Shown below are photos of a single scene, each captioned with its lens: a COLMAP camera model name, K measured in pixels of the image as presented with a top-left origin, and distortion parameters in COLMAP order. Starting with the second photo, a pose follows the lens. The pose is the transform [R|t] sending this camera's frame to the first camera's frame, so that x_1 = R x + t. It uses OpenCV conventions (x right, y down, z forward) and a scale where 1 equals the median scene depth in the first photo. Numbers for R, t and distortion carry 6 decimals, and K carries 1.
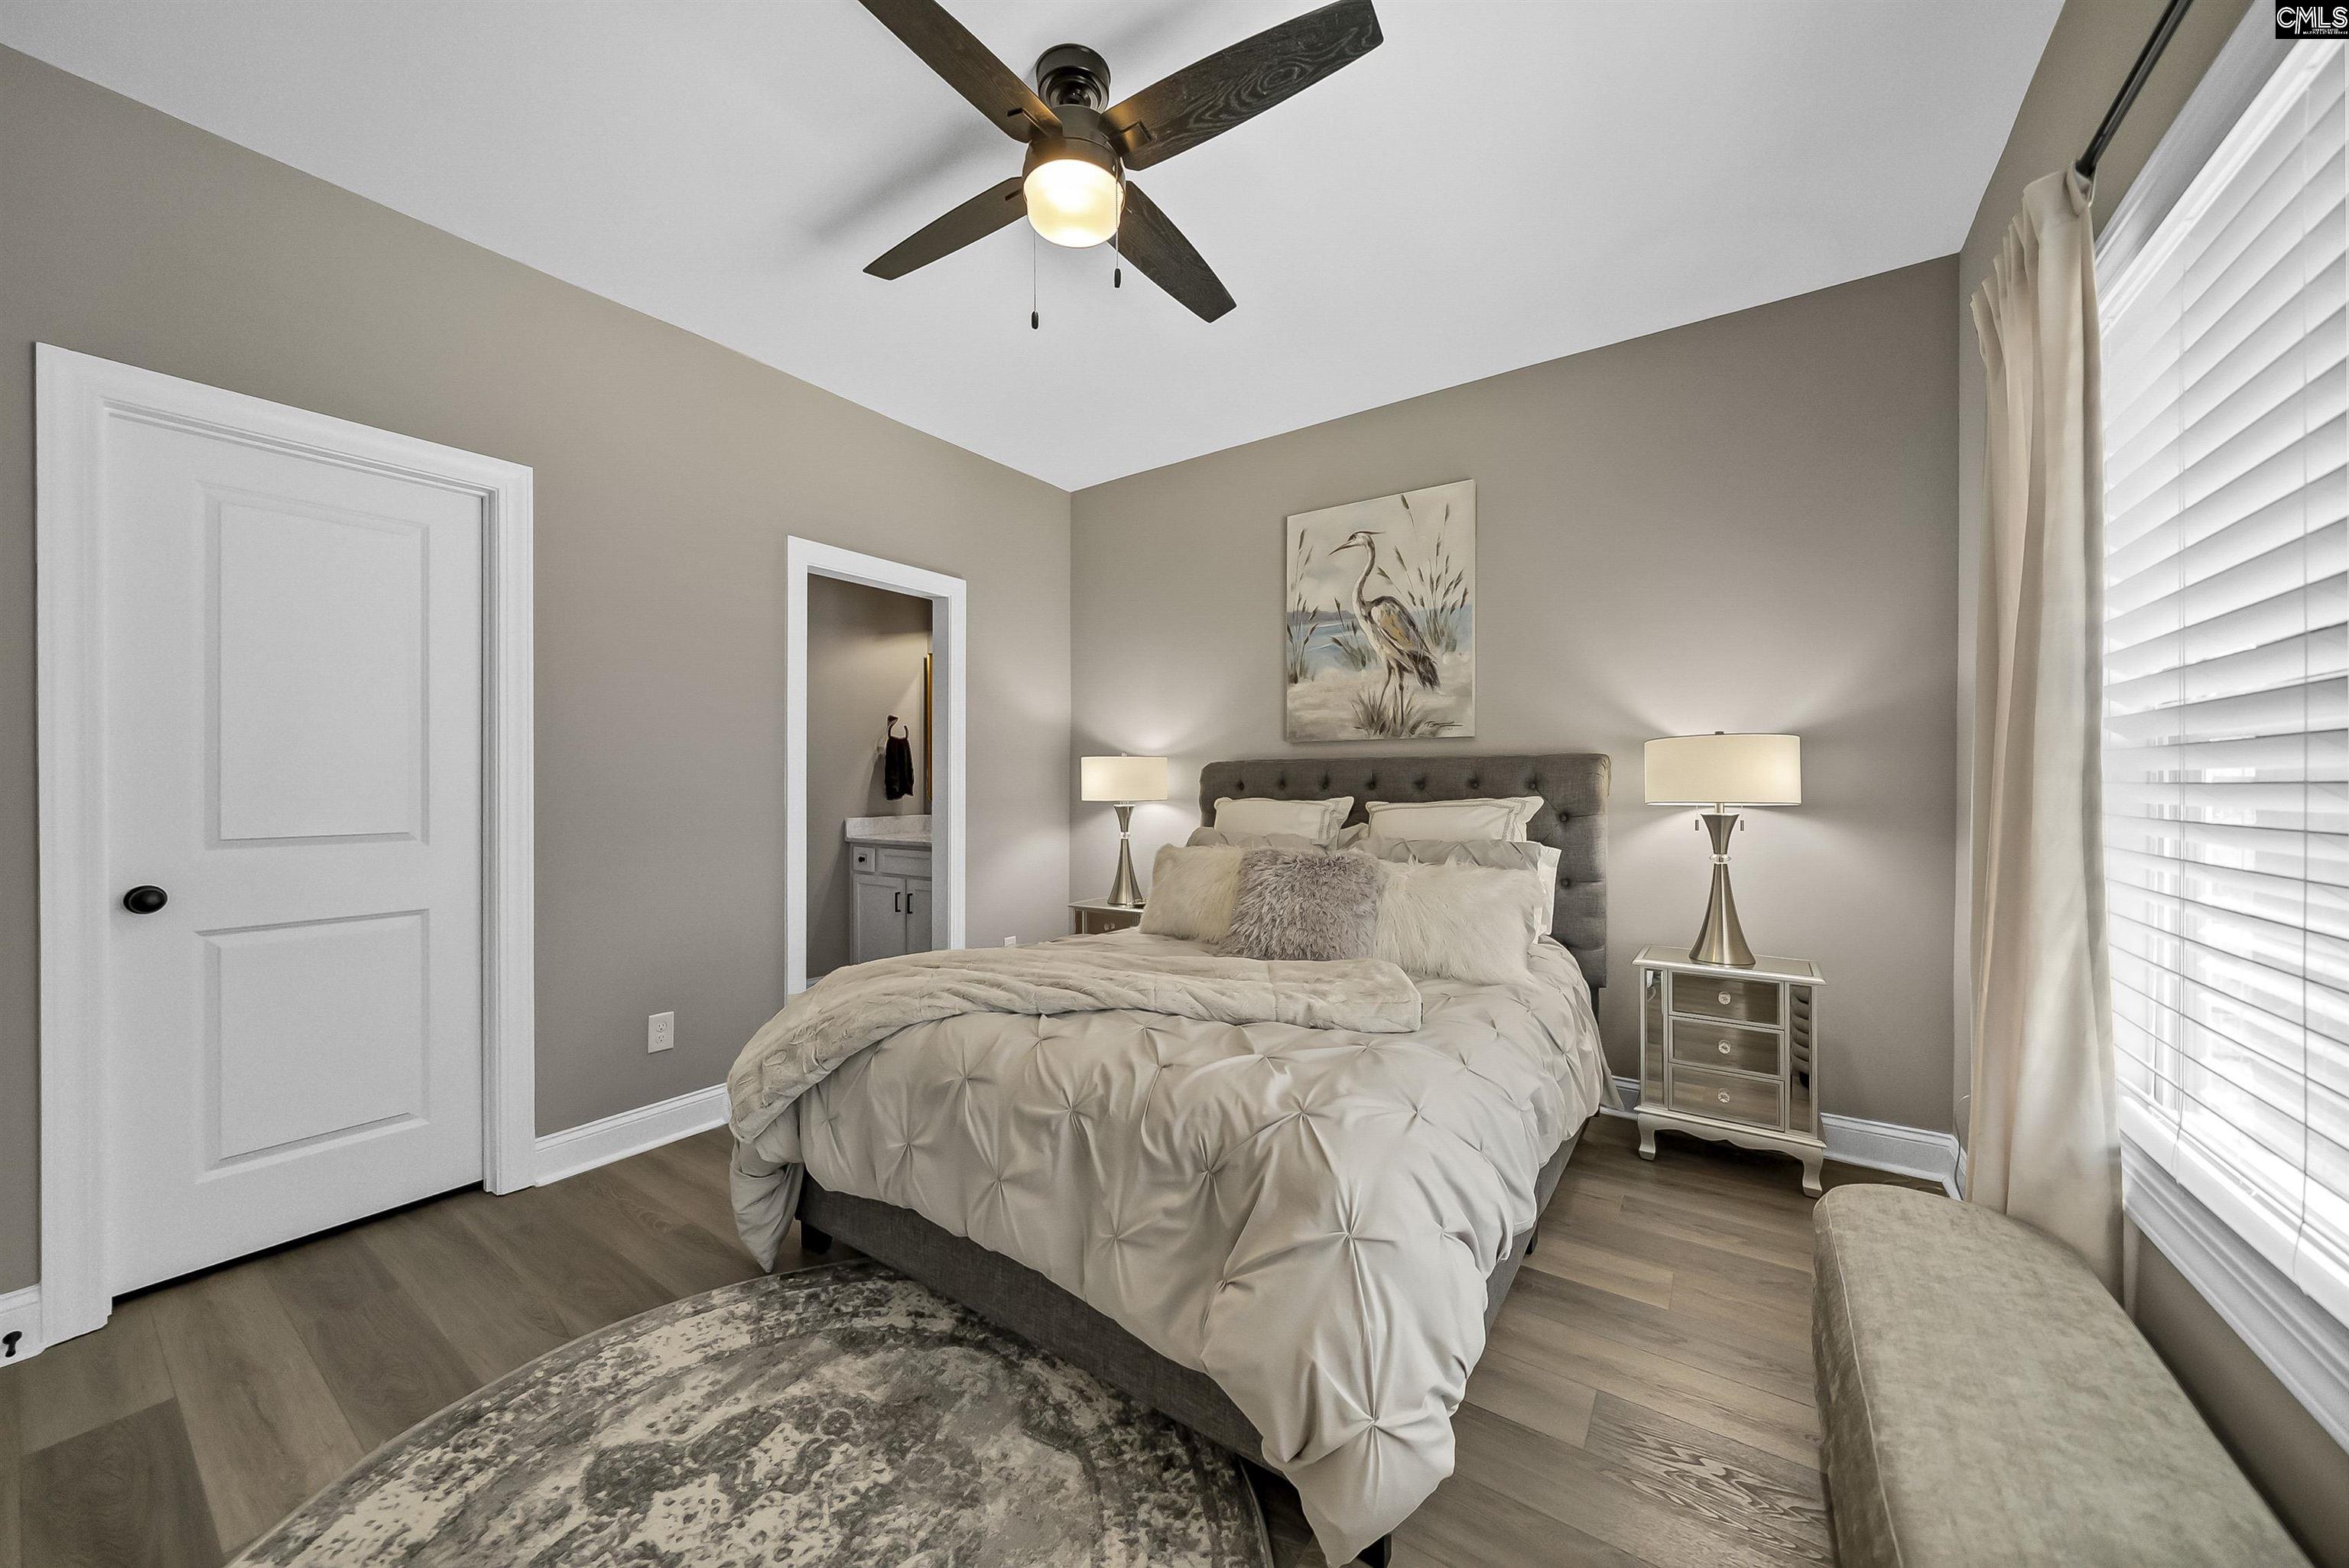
lens RADIAL K [[835.7, 0, 1174.5], [0, 835.7, 784.0], [0, 0, 1]] dist [-0.000901, -0.000001]
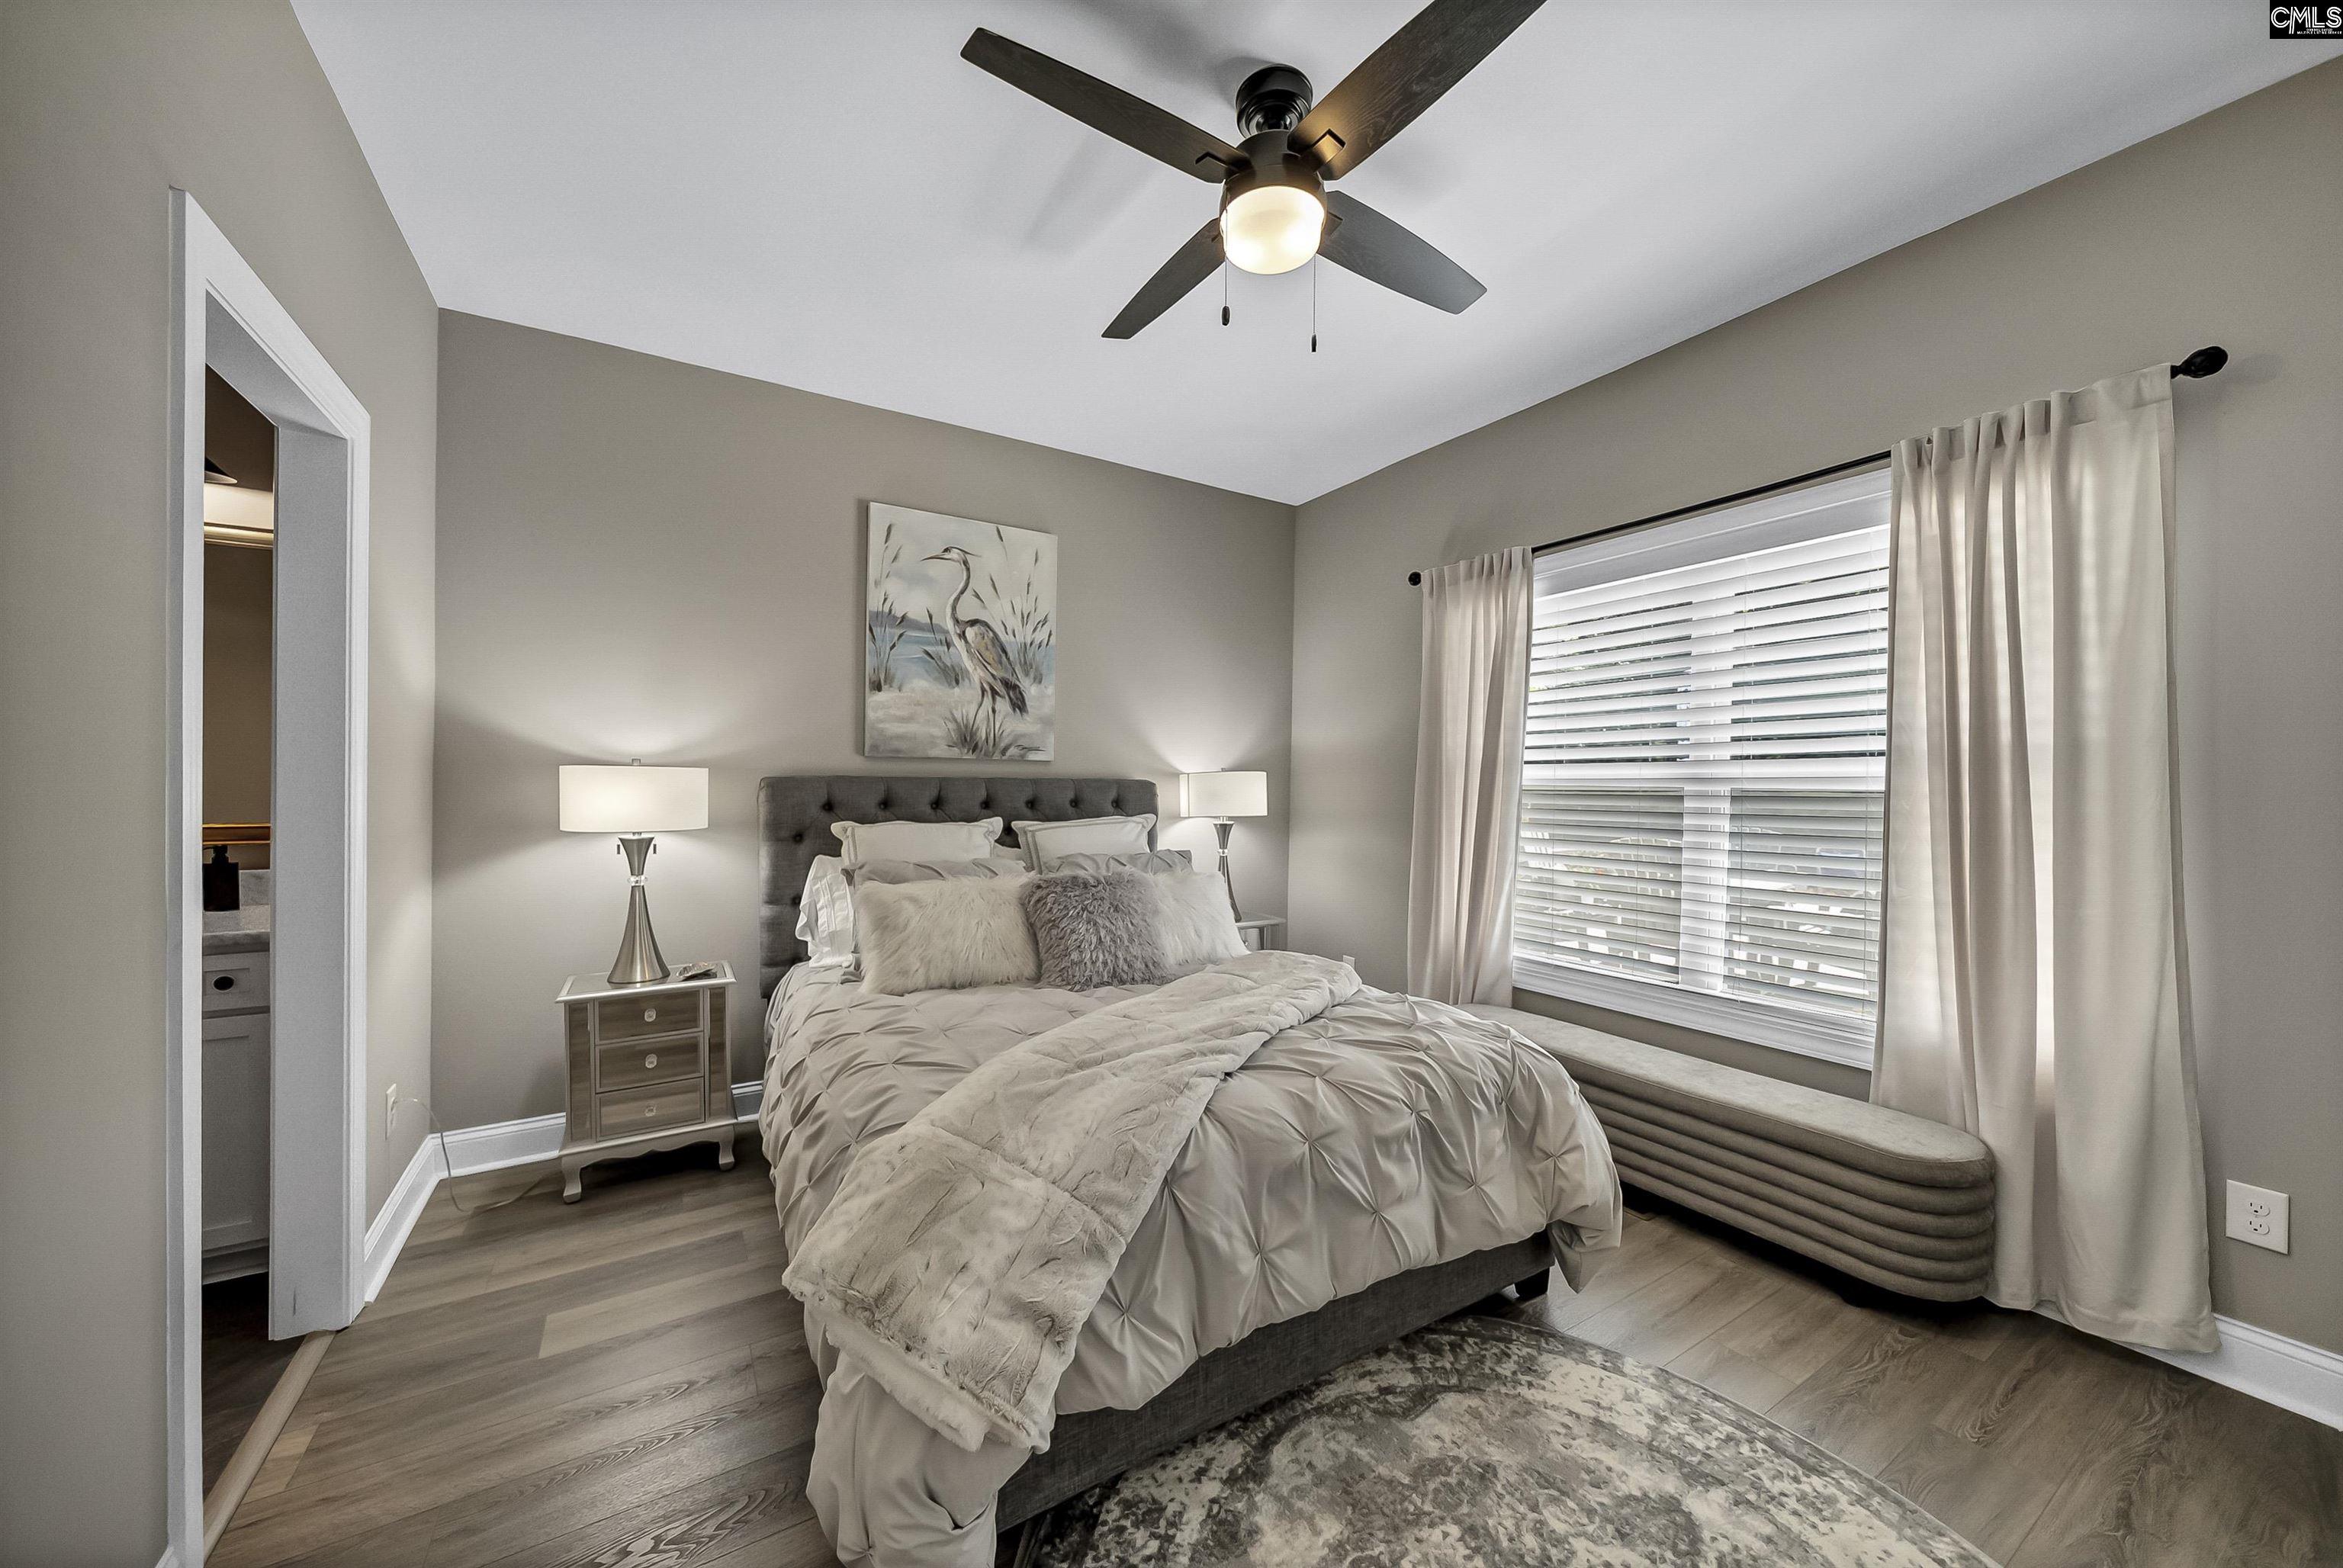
lens RADIAL K [[813.6, 0, 1182.9], [0, 813.6, 788.6], [0, 0, 1]] dist [-0.010362, -0.000115]
pose [[0.400473, 0.010745, 0.916246, -0.565468], [0.002004, 0.999919, -0.012602, -0.005439], [-0.916306, 0.006883, 0.400419, 0.386144]]
